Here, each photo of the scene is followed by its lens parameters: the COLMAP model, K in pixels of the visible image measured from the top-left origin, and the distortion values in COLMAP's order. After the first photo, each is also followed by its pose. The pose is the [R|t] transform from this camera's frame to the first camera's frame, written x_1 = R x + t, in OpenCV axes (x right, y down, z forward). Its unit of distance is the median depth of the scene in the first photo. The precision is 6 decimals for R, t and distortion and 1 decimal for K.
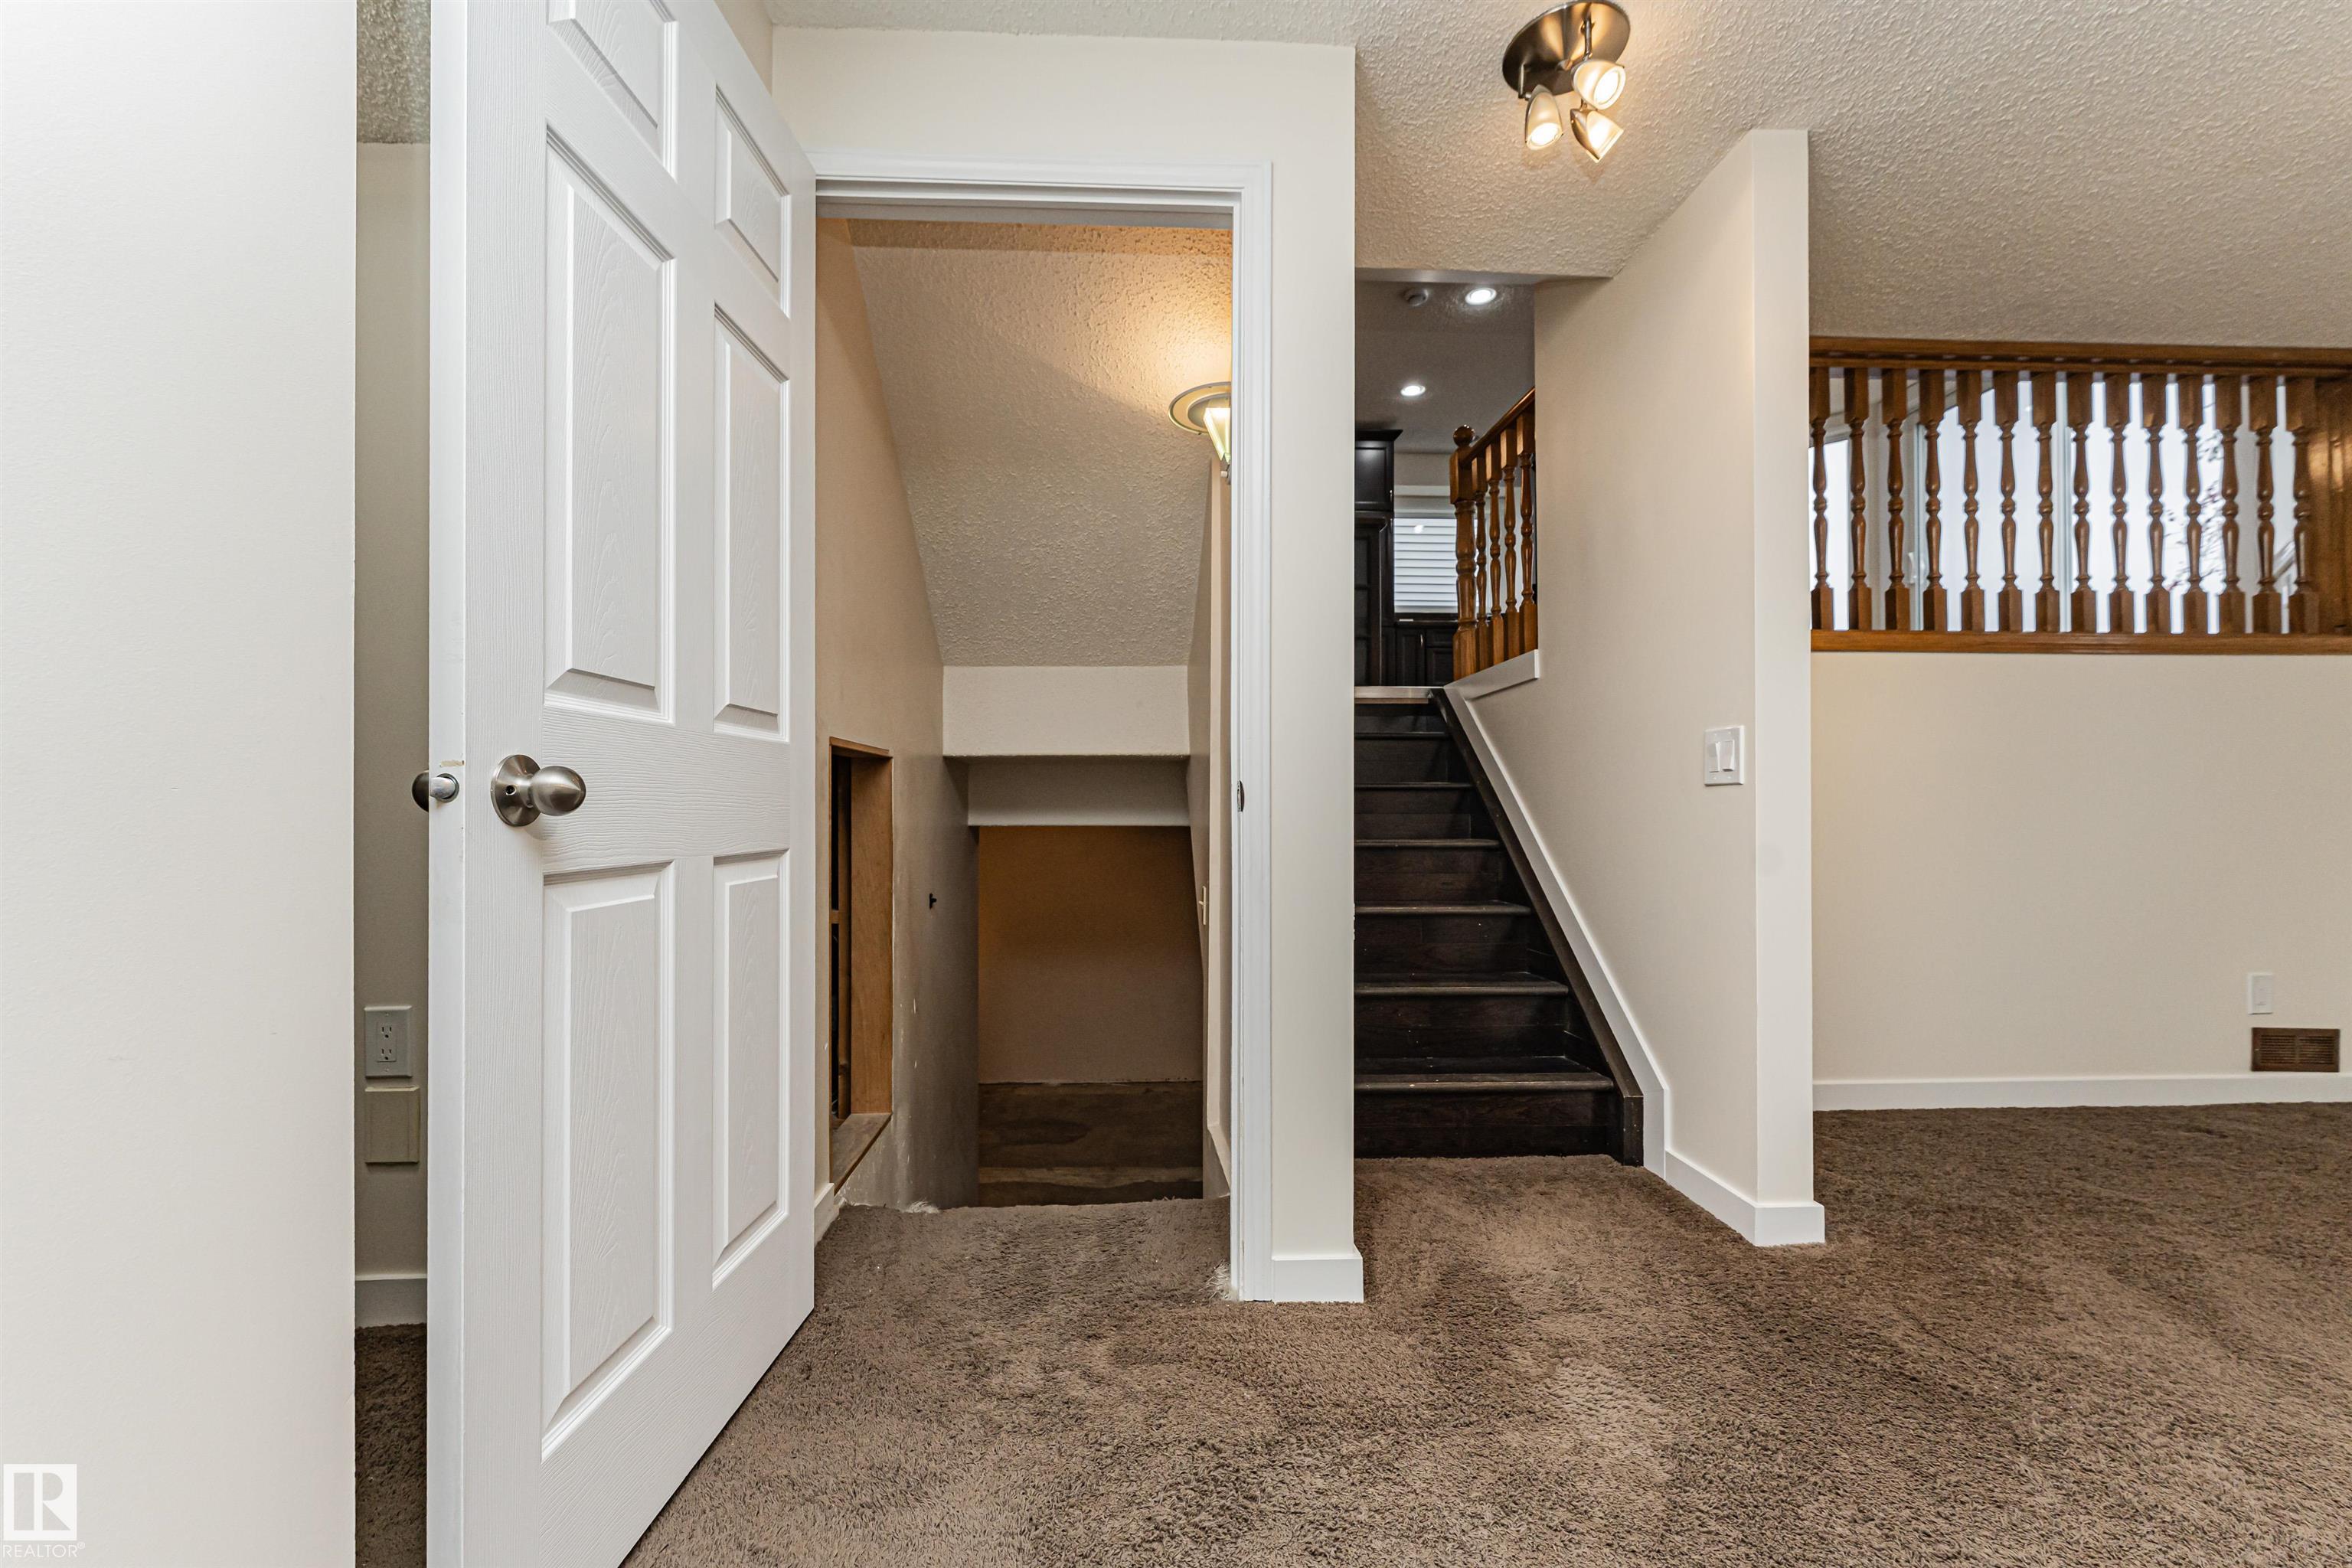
lens RADIAL K [[942.9, 0, 1155.7], [0, 942.9, 802.7], [0, 0, 1]] dist [0.001221, 0.000178]
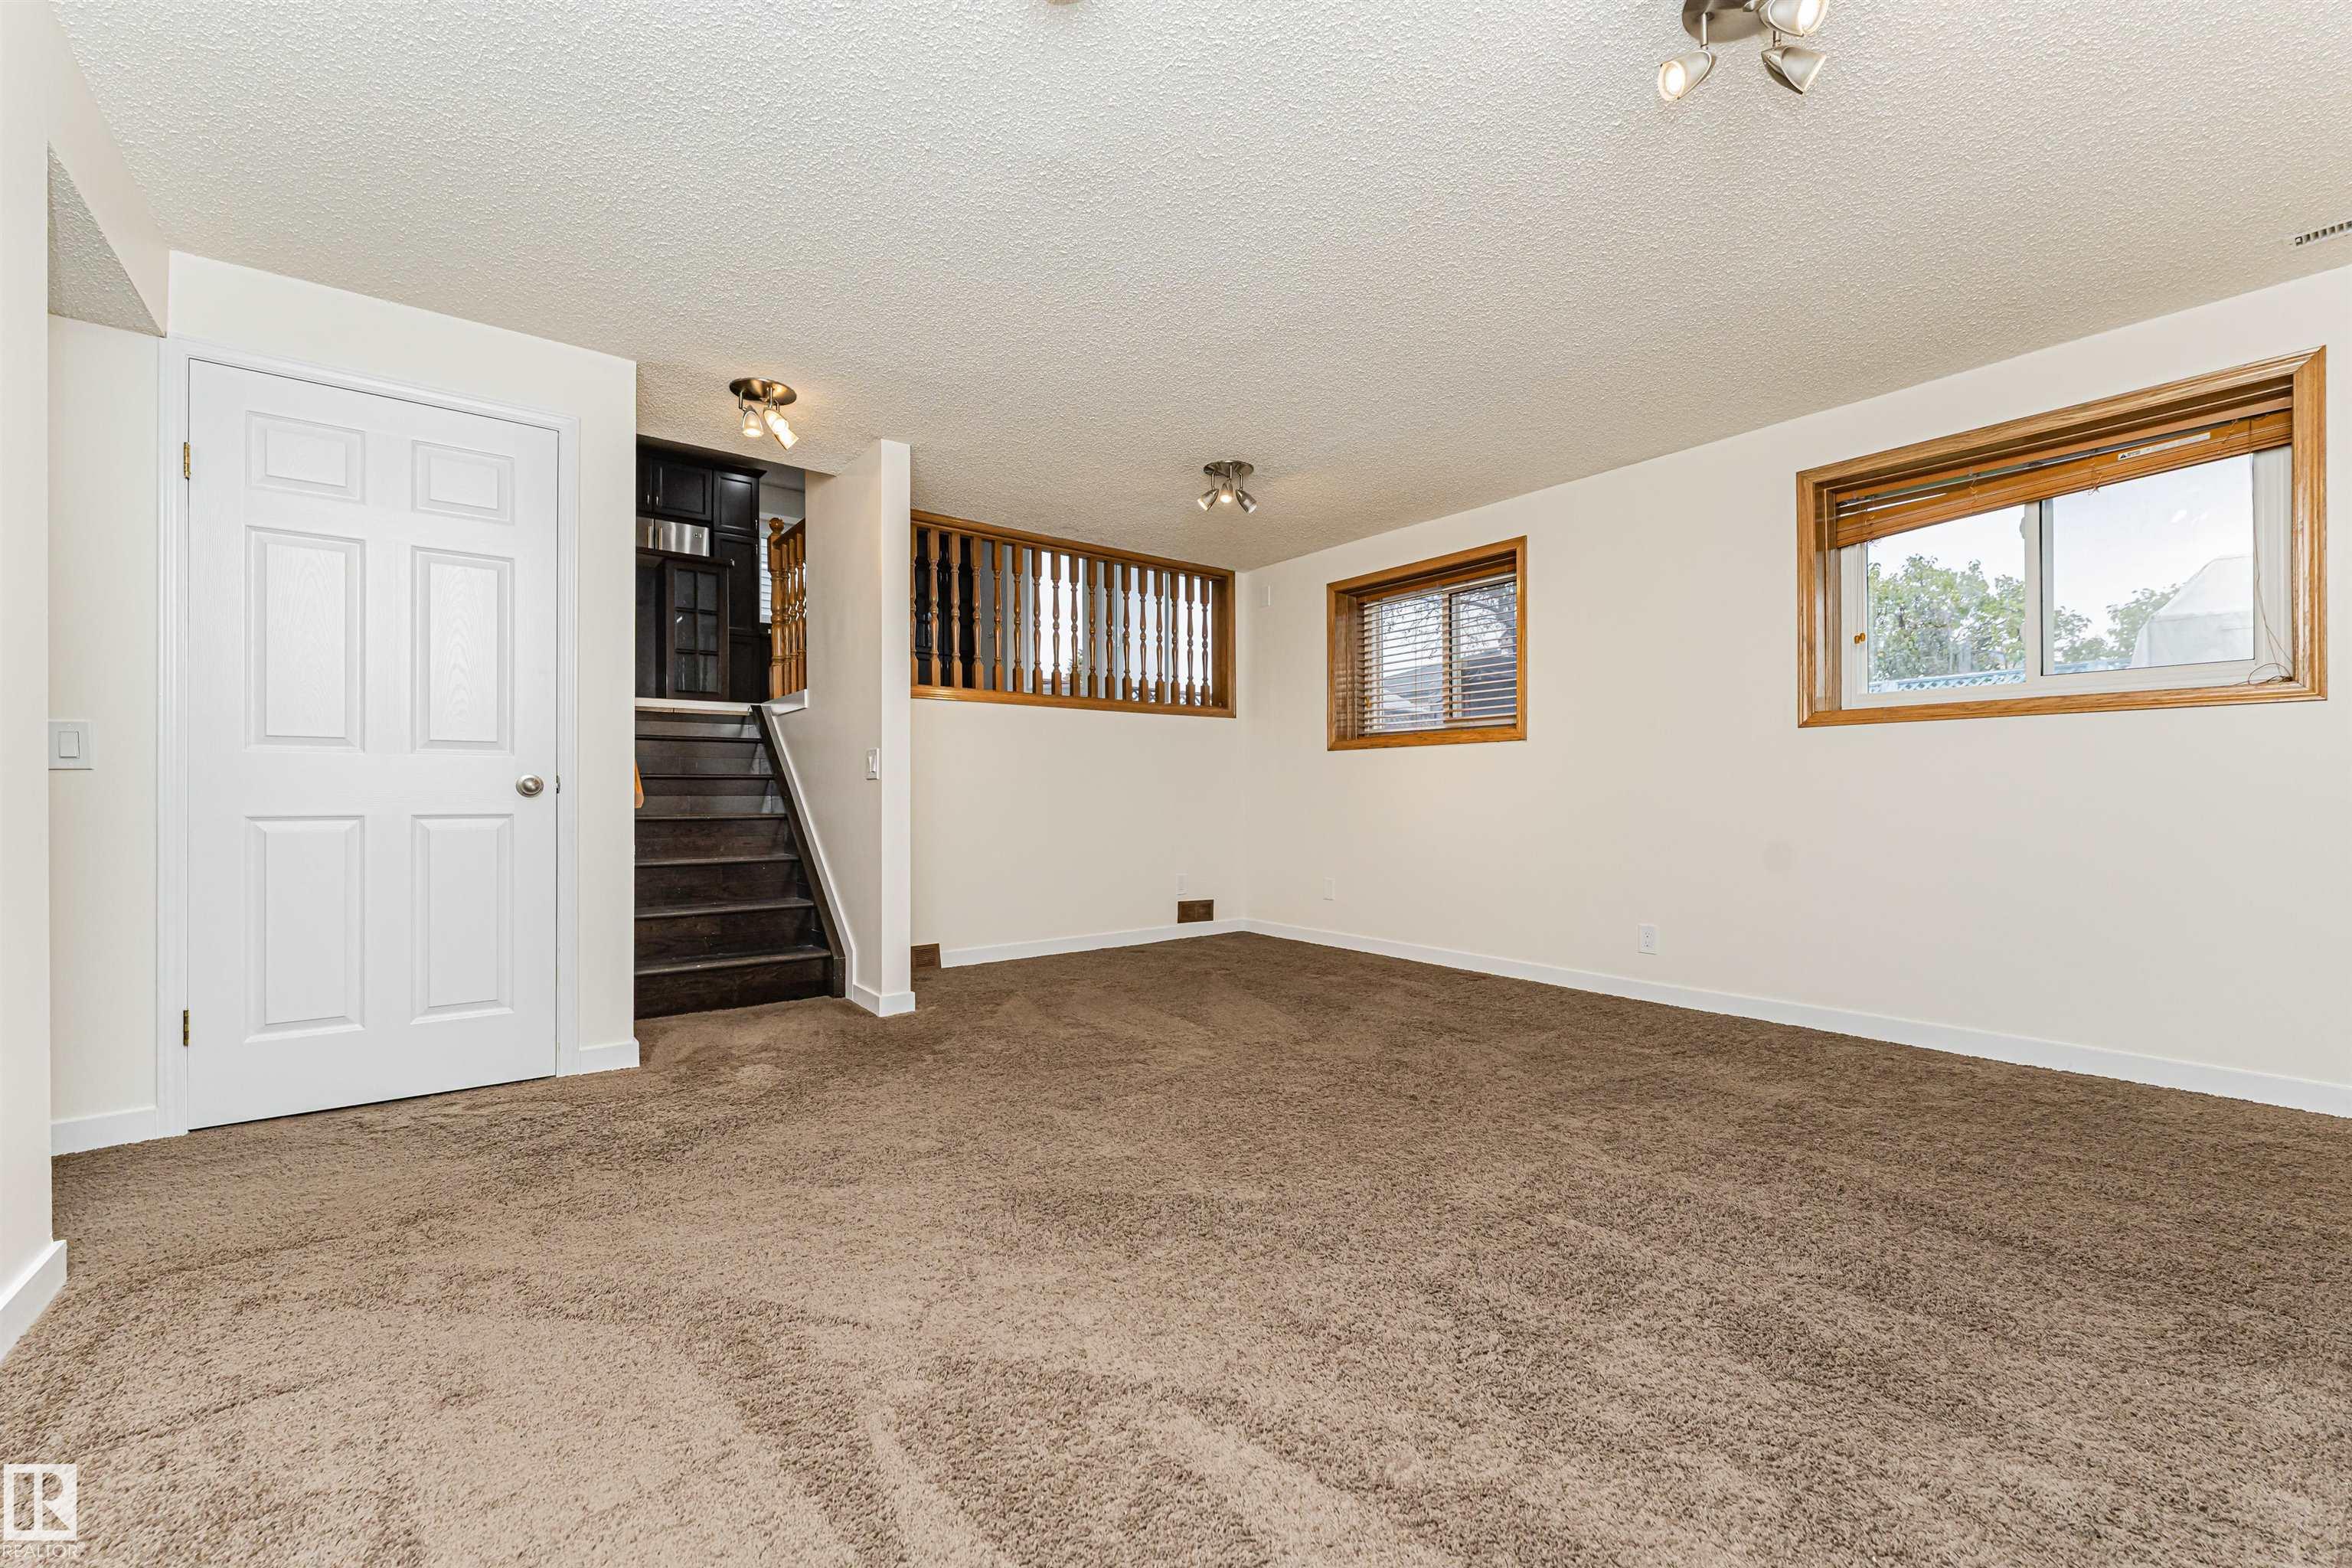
lens RADIAL K [[960.5, 0, 1199.0], [0, 960.5, 795.1], [0, 0, 1]] dist [0.000134, 0.000120]
pose [[0.816062, -0.001298, 0.577963, 0.024706], [-0.005005, 0.999944, 0.009313, -0.008496], [-0.577943, -0.010492, 0.816010, -0.830765]]
